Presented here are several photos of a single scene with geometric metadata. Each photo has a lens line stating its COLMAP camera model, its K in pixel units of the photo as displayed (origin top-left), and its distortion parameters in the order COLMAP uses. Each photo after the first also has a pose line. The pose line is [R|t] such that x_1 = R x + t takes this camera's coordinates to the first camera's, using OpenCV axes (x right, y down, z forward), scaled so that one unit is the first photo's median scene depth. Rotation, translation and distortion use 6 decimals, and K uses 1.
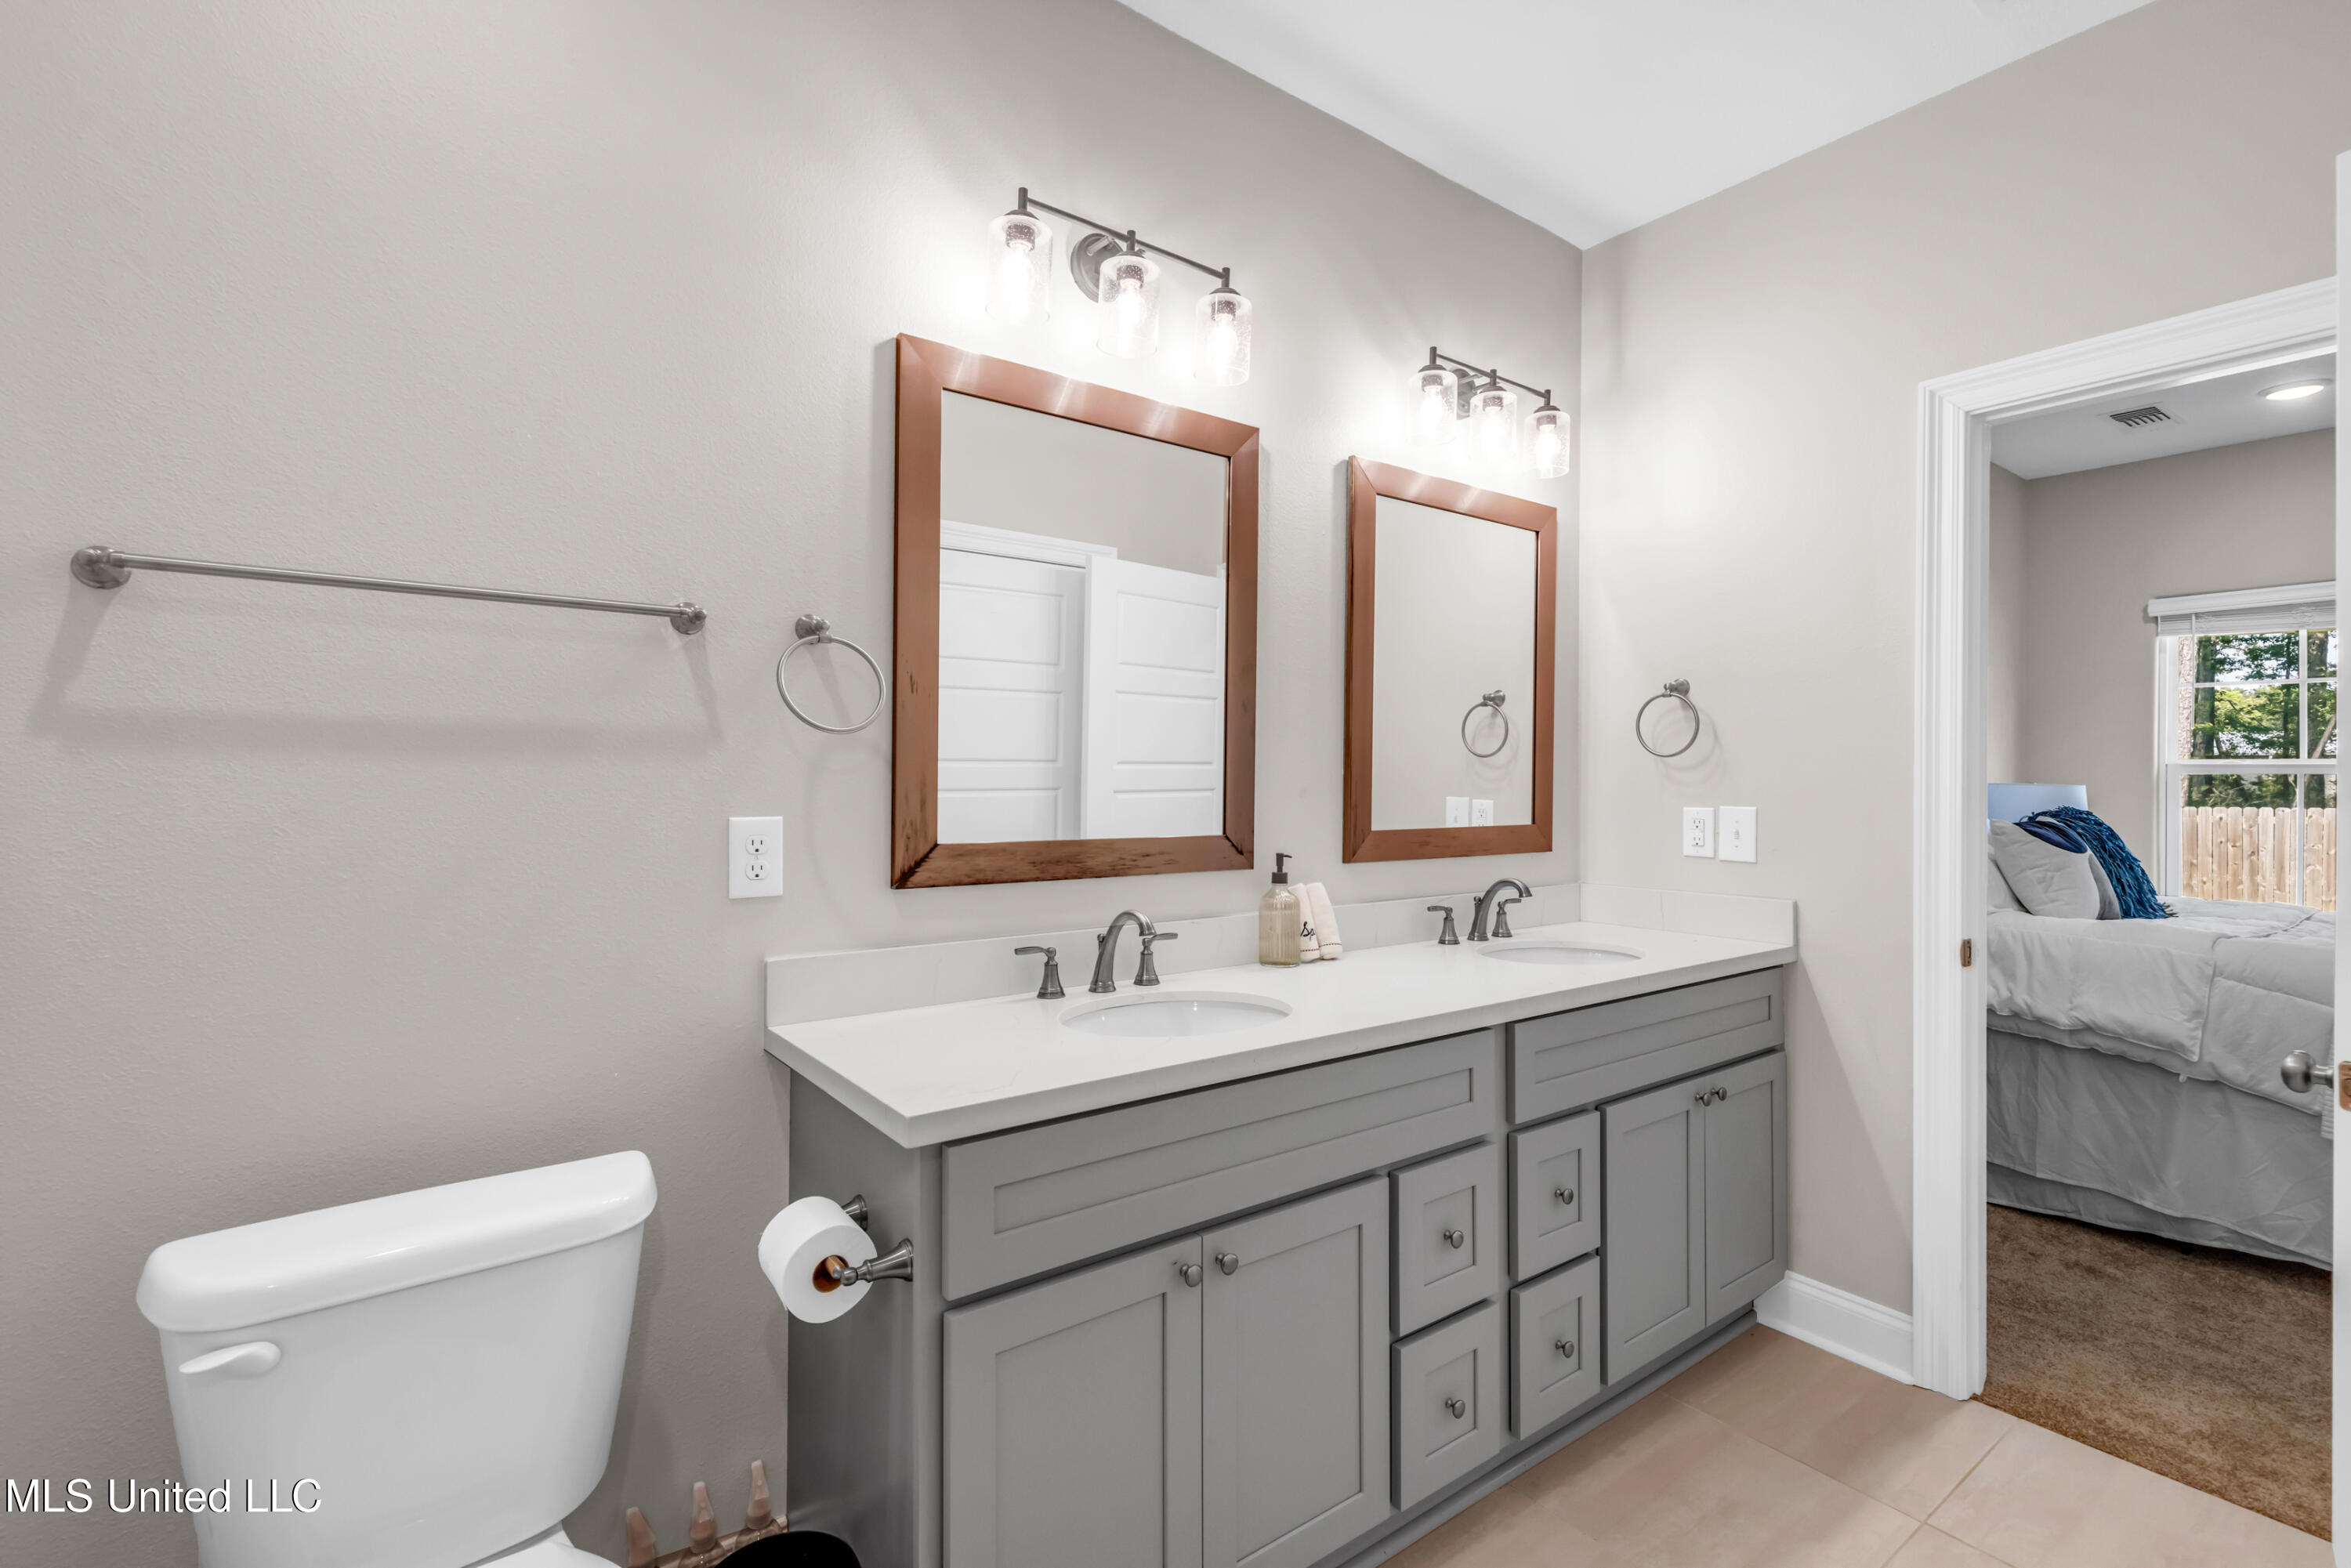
lens RADIAL K [[1096.0, 0, 1168.5], [0, 1096.0, 772.6], [0, 0, 1]] dist [0.004318, 0.001564]
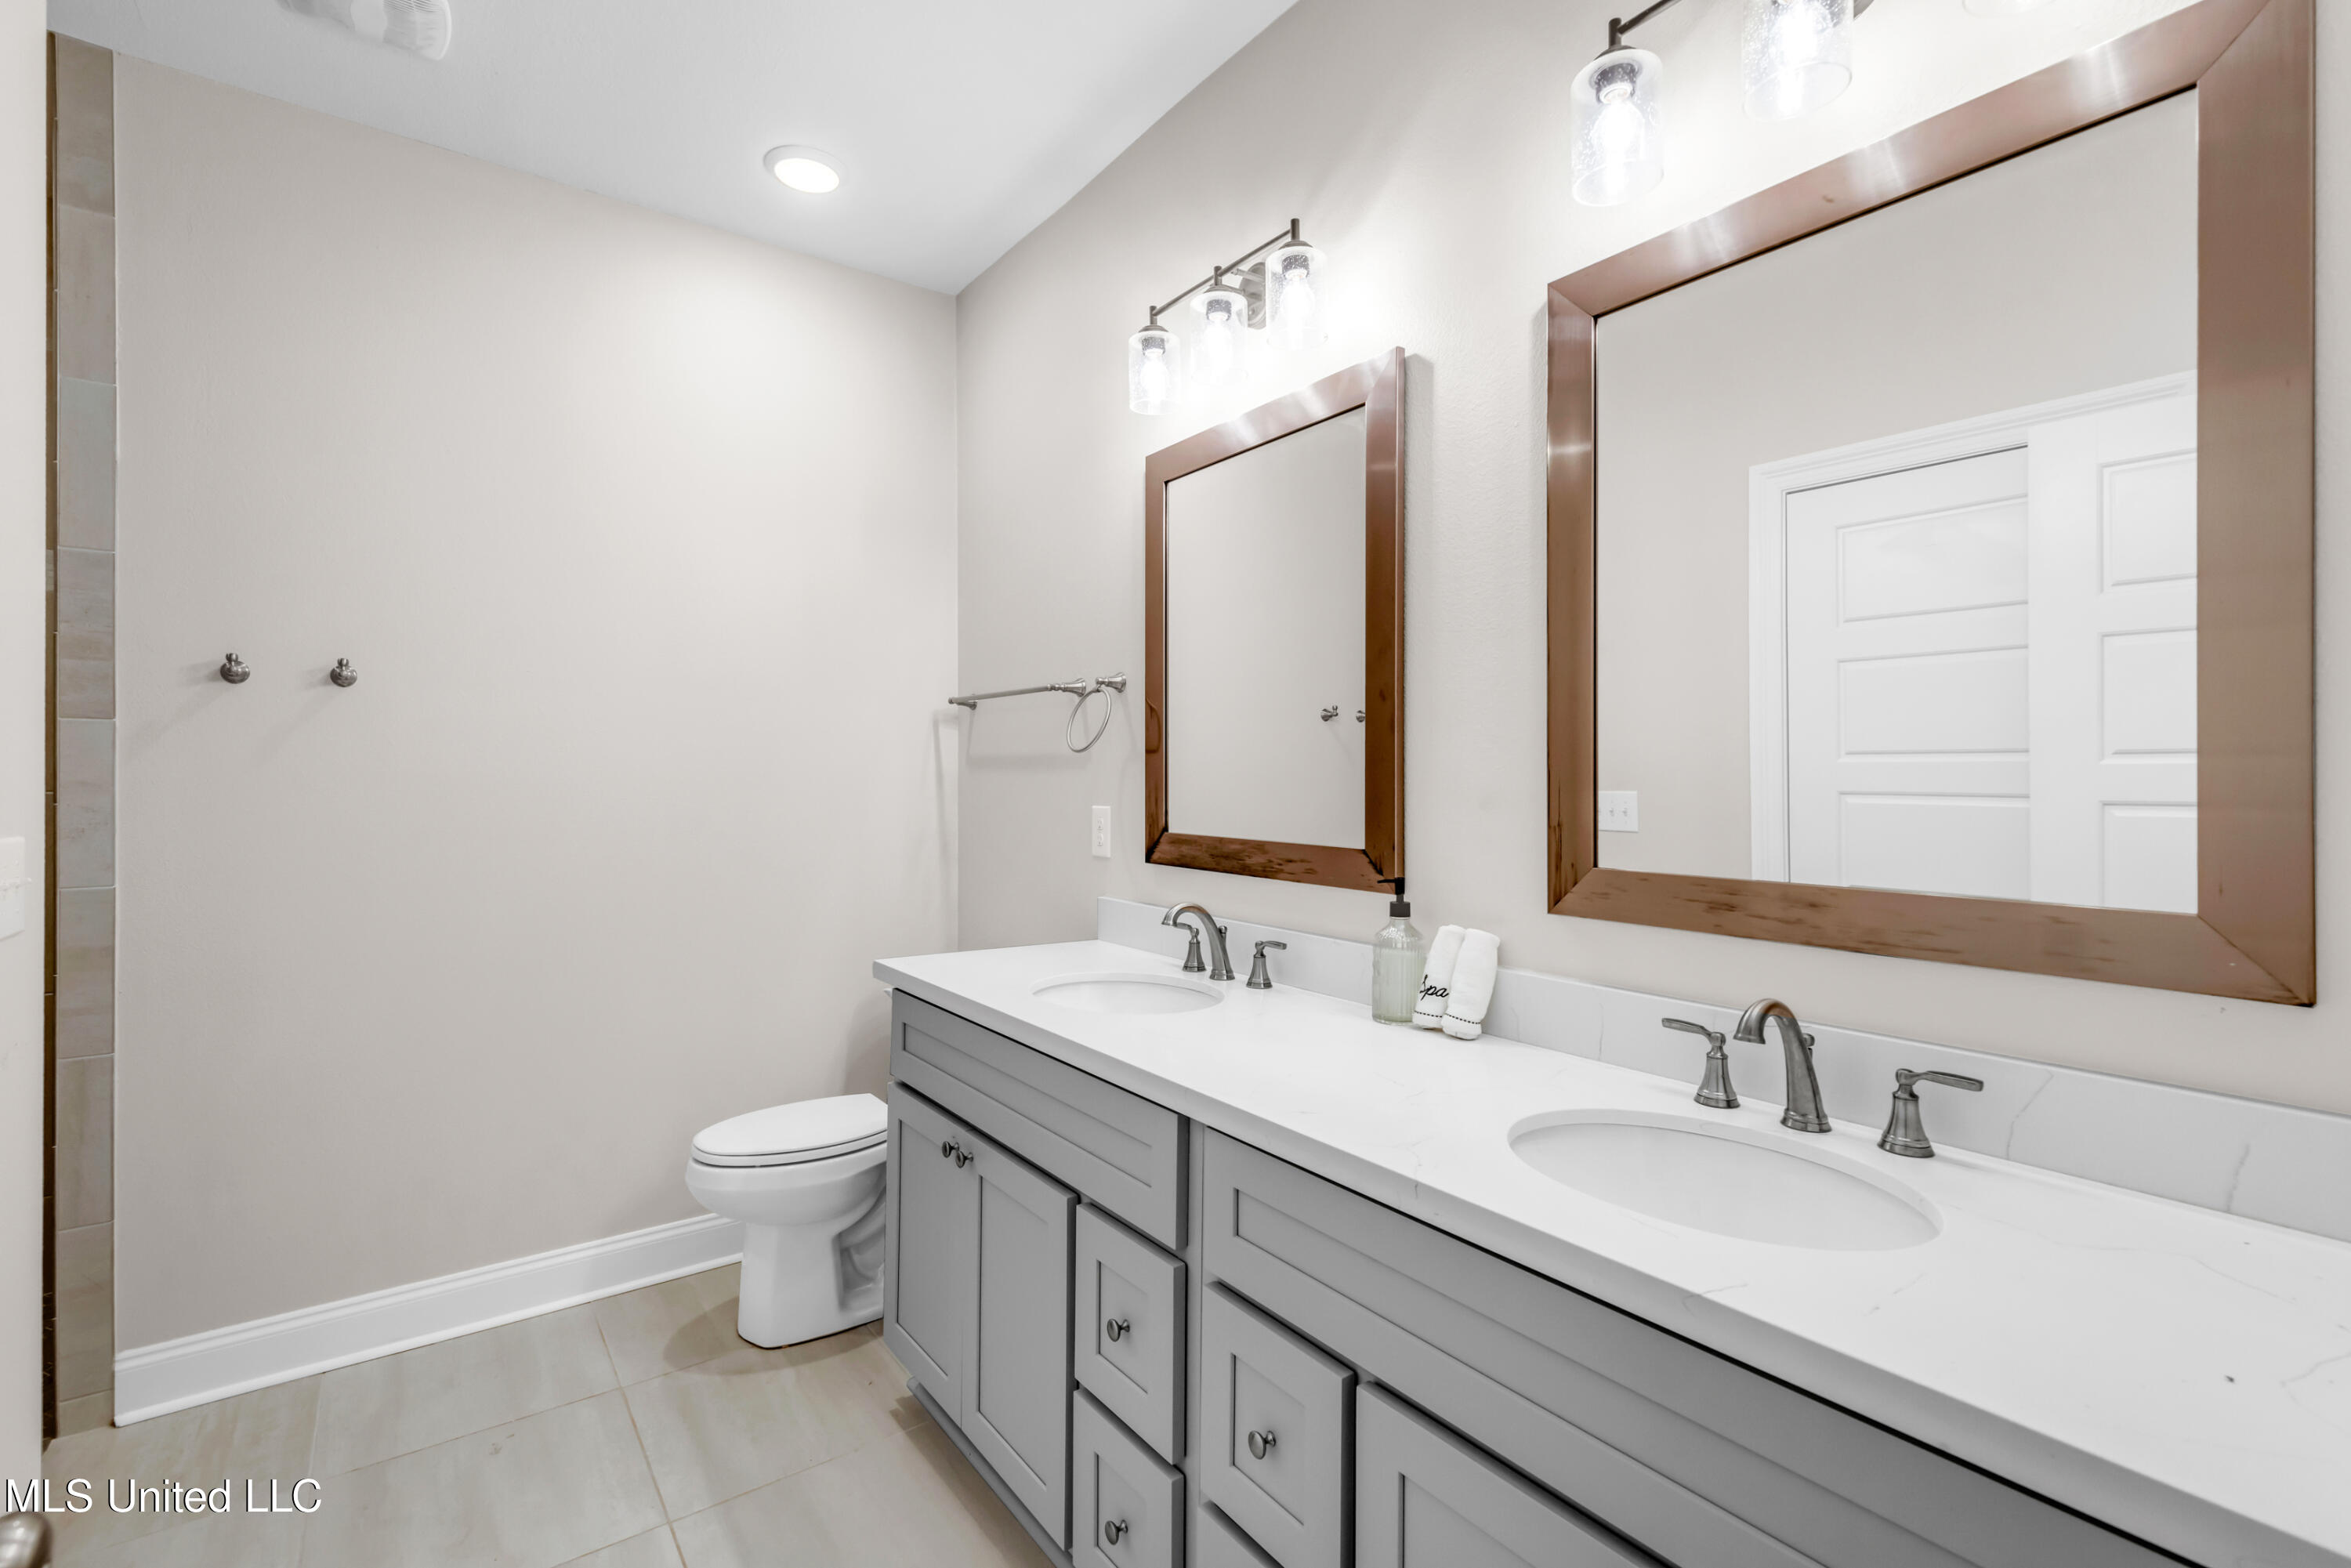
lens RADIAL K [[1084.9, 0, 1180.4], [0, 1084.9, 762.8], [0, 0, 1]] dist [0.003175, 0.000129]
pose [[-0.024246, -0.014261, -0.999604, 0.972314], [0.004911, 0.999884, -0.014384, 0.001652], [0.999694, -0.005258, -0.024174, 0.947664]]
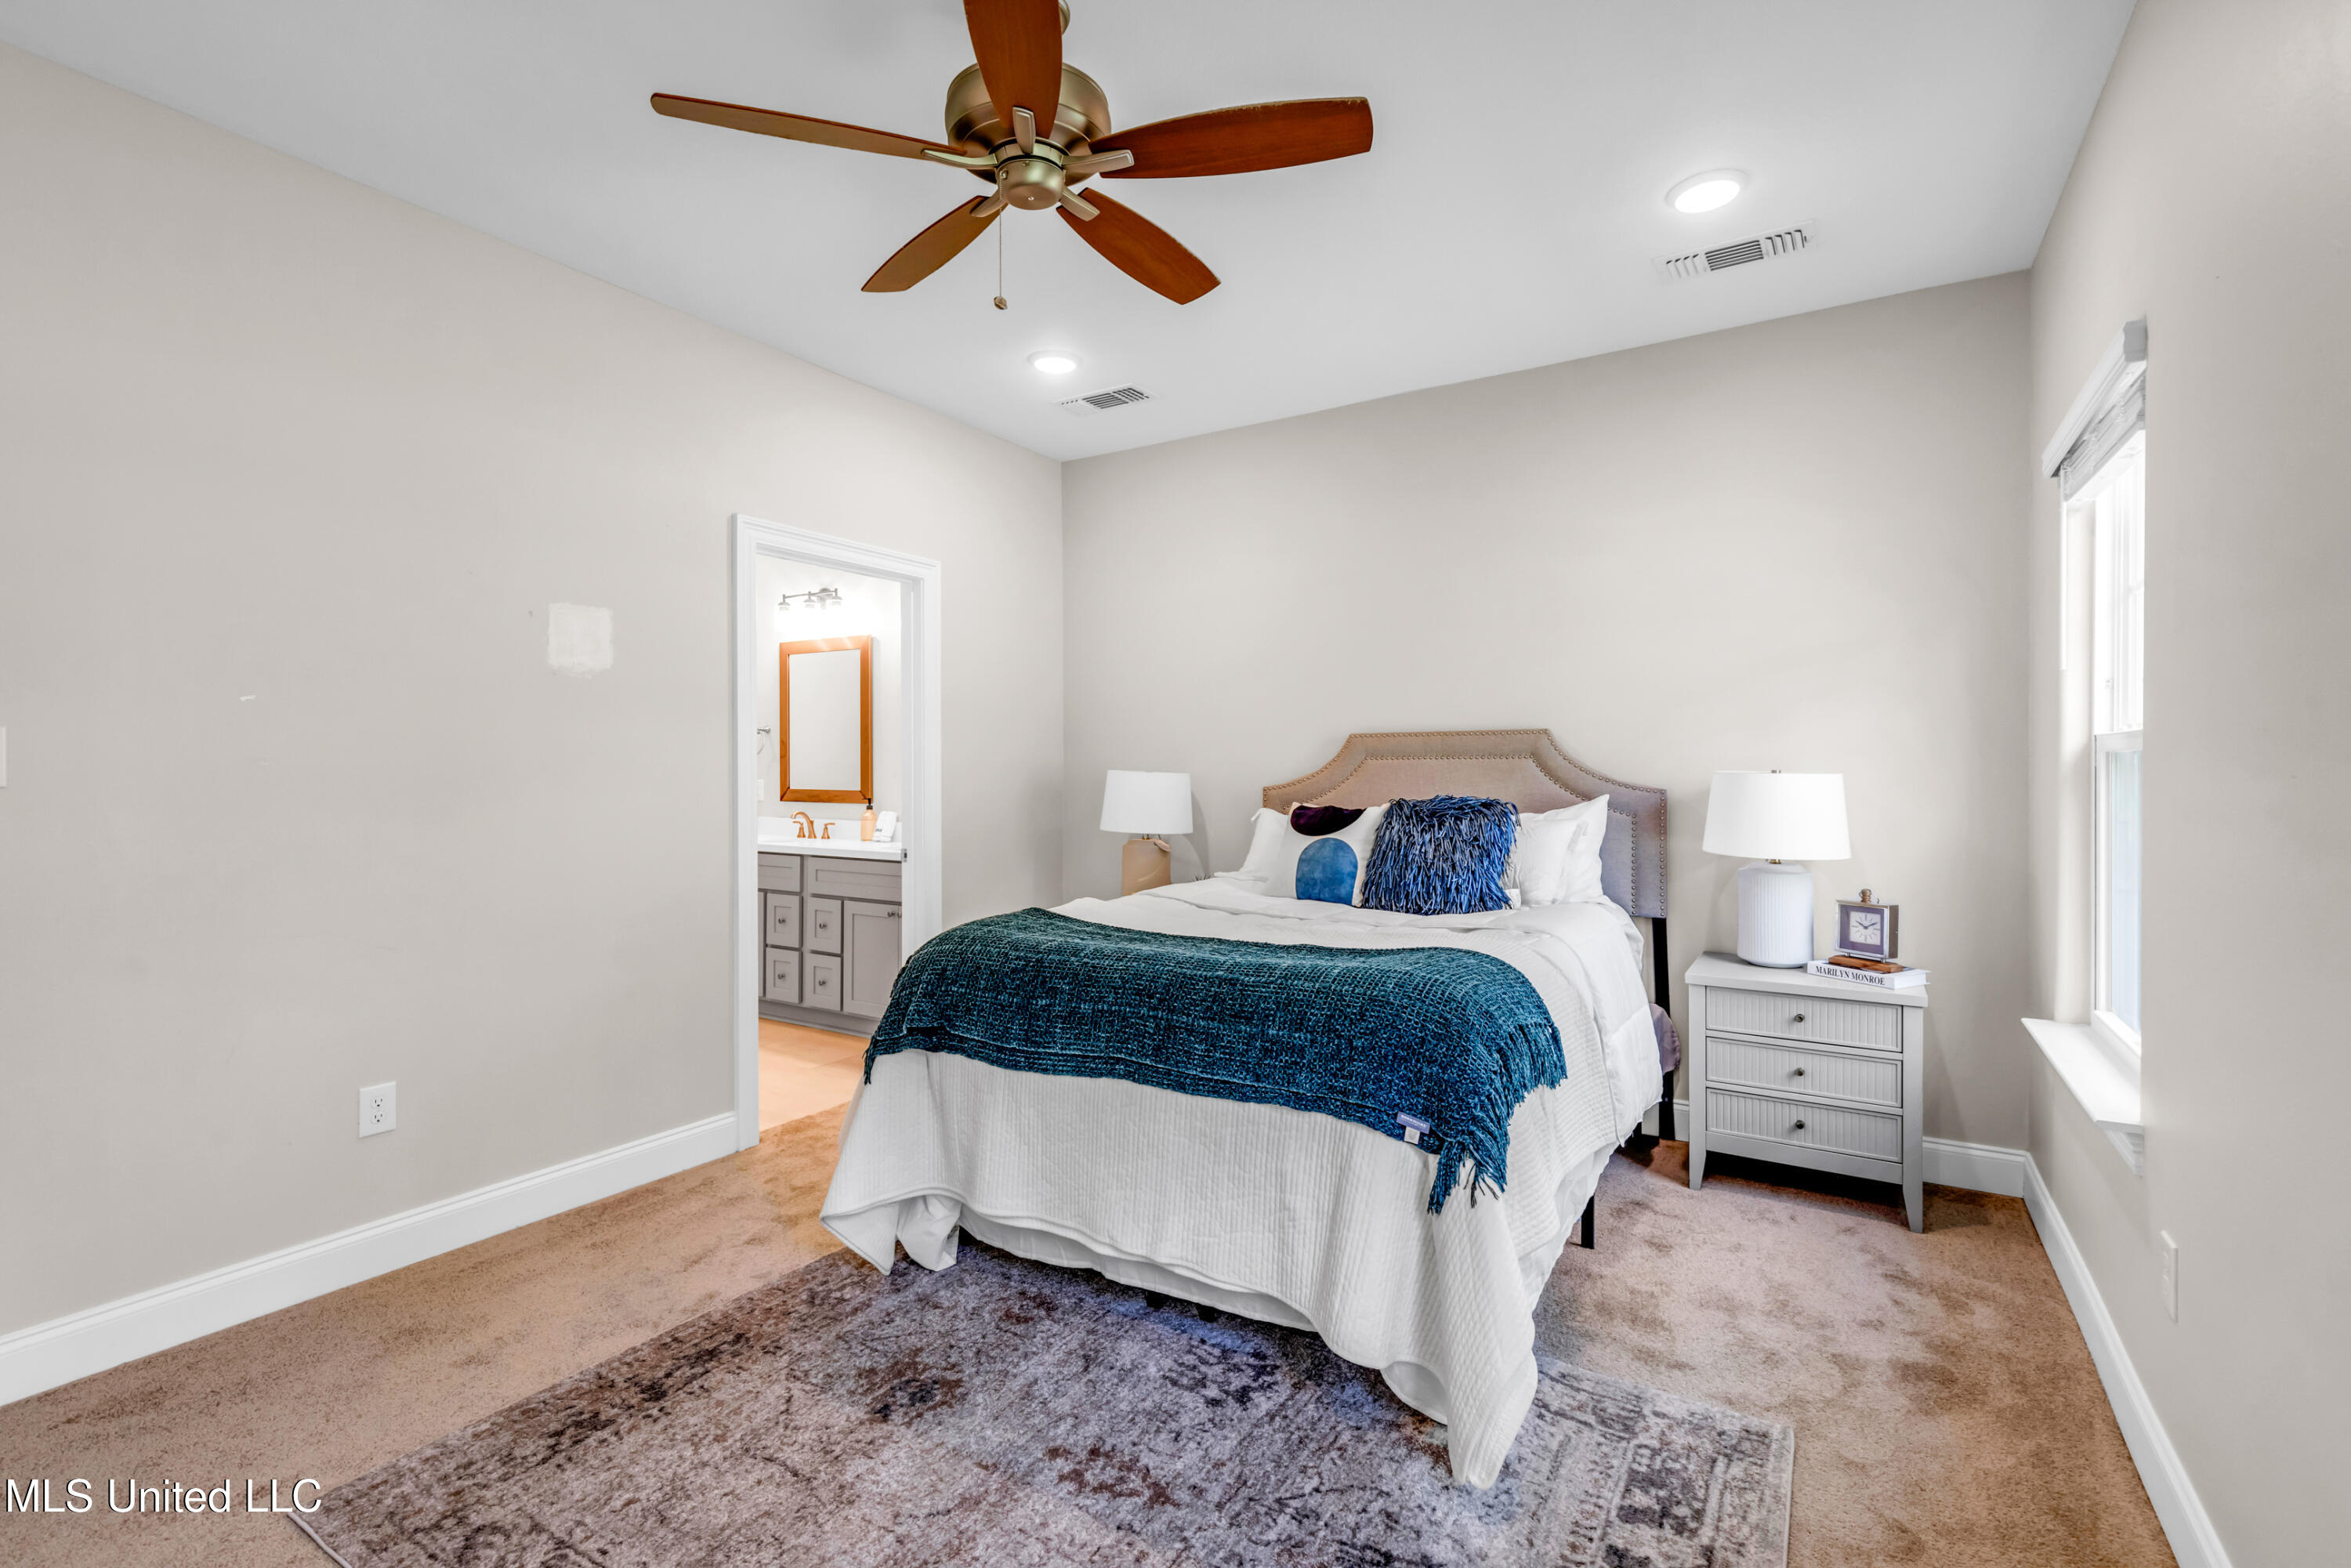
lens RADIAL K [[1057.2, 0, 1175.5], [0, 1057.2, 784.0], [0, 0, 1]] dist [-0.001949, -0.000205]
pose [[0.340473, 0.008882, -0.940212, 2.983920], [0.004916, 0.999925, 0.011226, 0.018213], [0.940242, -0.008444, 0.340403, 0.913516]]
